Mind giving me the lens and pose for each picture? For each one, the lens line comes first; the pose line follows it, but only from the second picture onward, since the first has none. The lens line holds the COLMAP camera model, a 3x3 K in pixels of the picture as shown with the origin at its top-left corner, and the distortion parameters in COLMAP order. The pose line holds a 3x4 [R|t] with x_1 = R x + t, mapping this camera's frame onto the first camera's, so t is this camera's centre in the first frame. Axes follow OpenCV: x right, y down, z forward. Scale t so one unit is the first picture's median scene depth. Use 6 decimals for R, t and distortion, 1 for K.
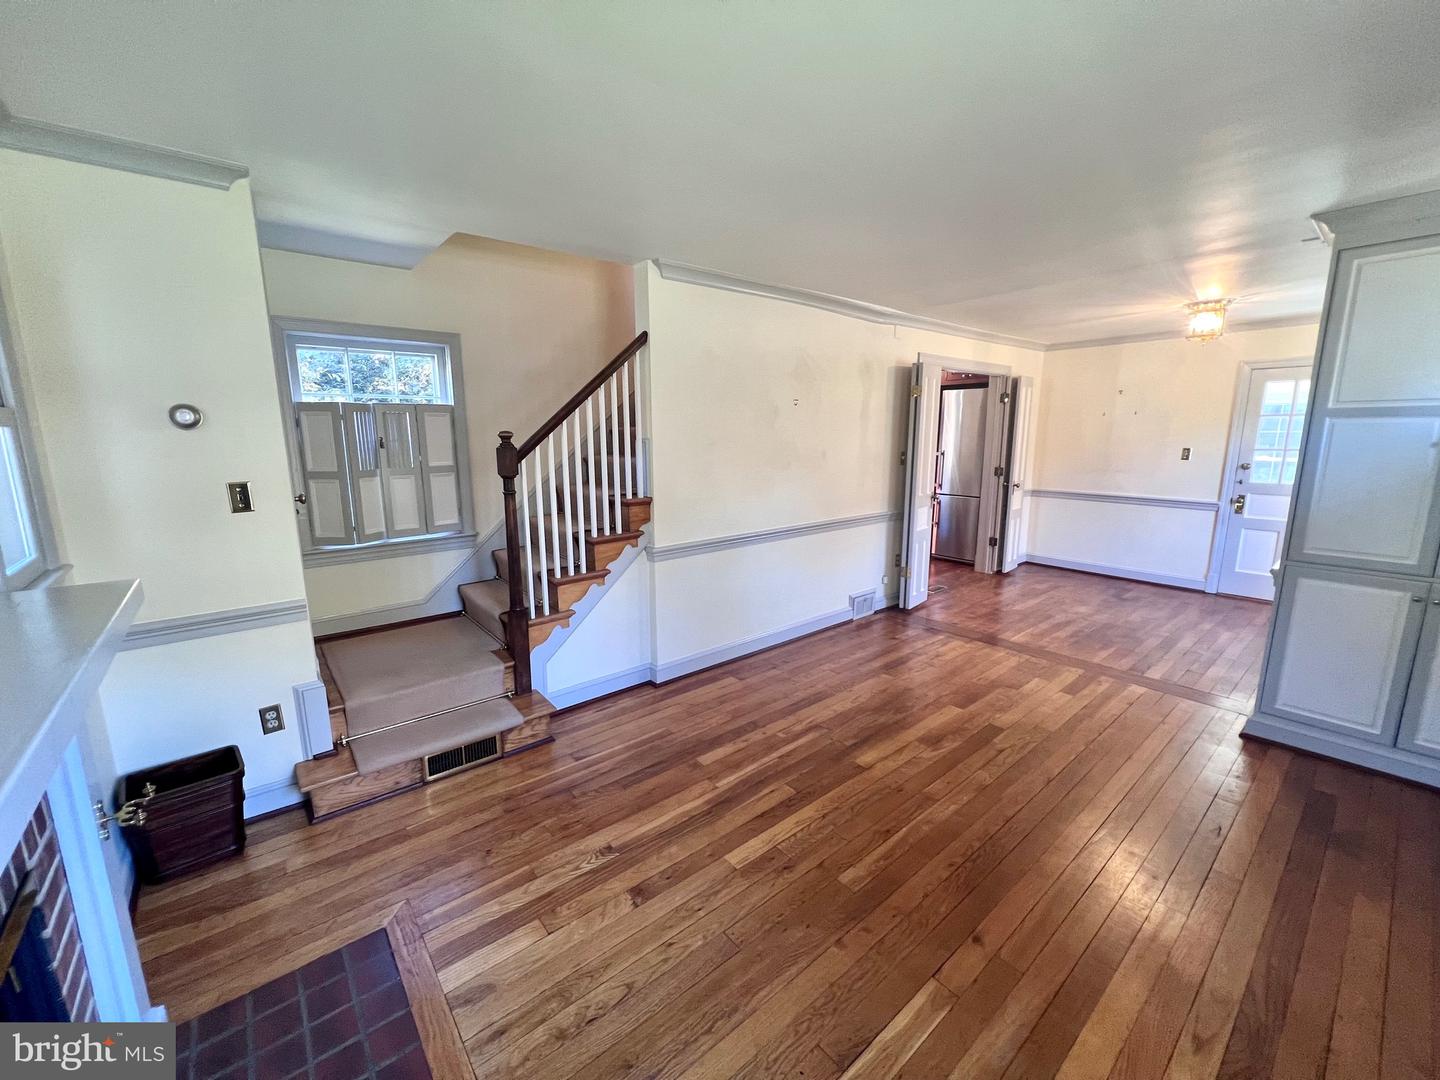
lens RADIAL K [[575.5, 0, 715.0], [0, 575.5, 536.7], [0, 0, 1]] dist [-0.005274, 0.000865]
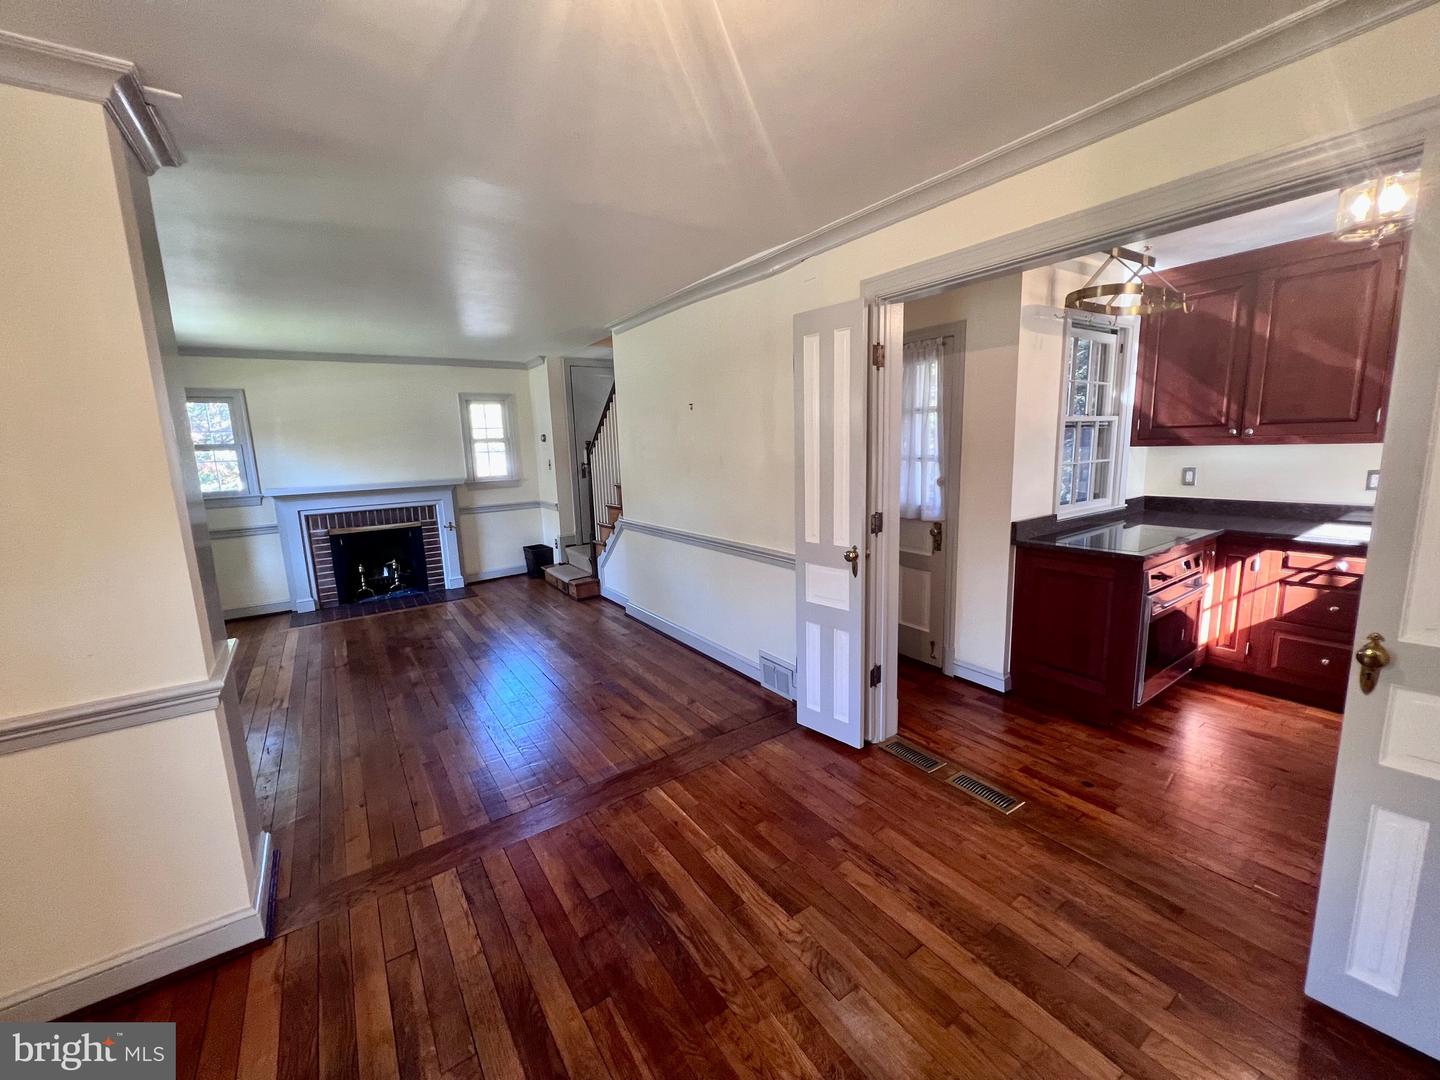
lens RADIAL K [[575.5, 0, 718.7], [0, 575.5, 540.6], [0, 0, 1]] dist [-0.005274, 0.000865]
pose [[-0.088259, 0.180771, -0.979557, 1.441058], [-0.145660, 0.970482, 0.192220, -0.265990], [0.985390, 0.159647, -0.059323, 1.458306]]
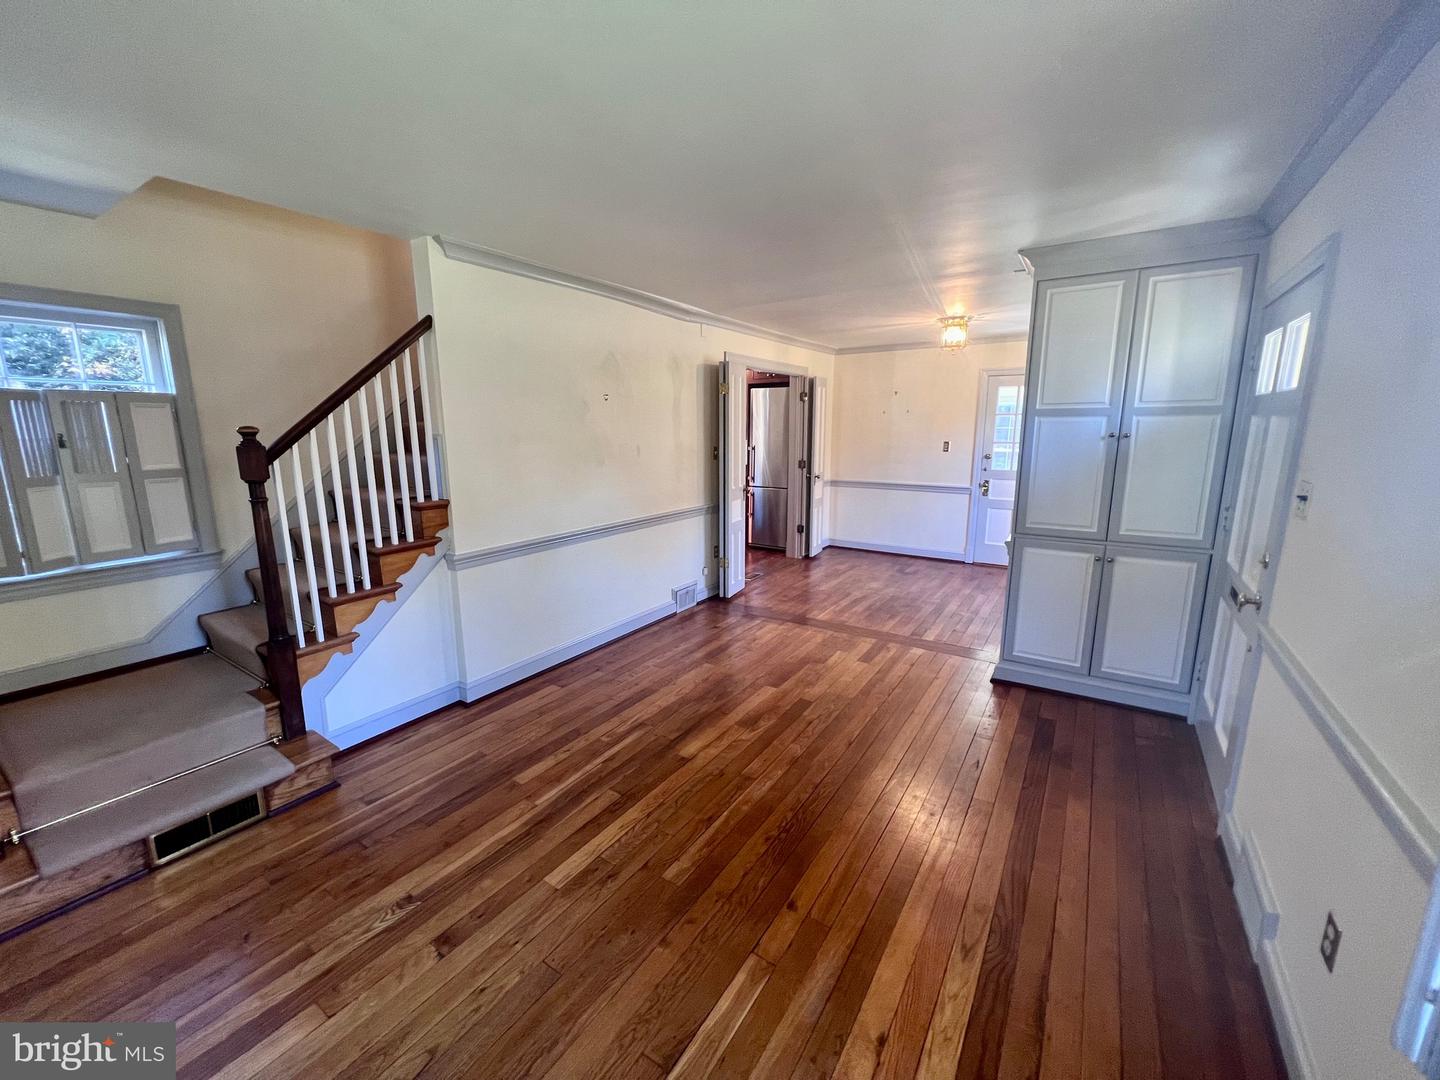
lens RADIAL K [[575.5, 0, 714.9], [0, 575.5, 536.9], [0, 0, 1]] dist [-0.005274, 0.000865]
pose [[0.956031, -0.053323, 0.288377, 0.029185], [0.051040, 0.998577, 0.015434, -0.002593], [-0.288790, -0.000037, 0.957392, 0.011629]]
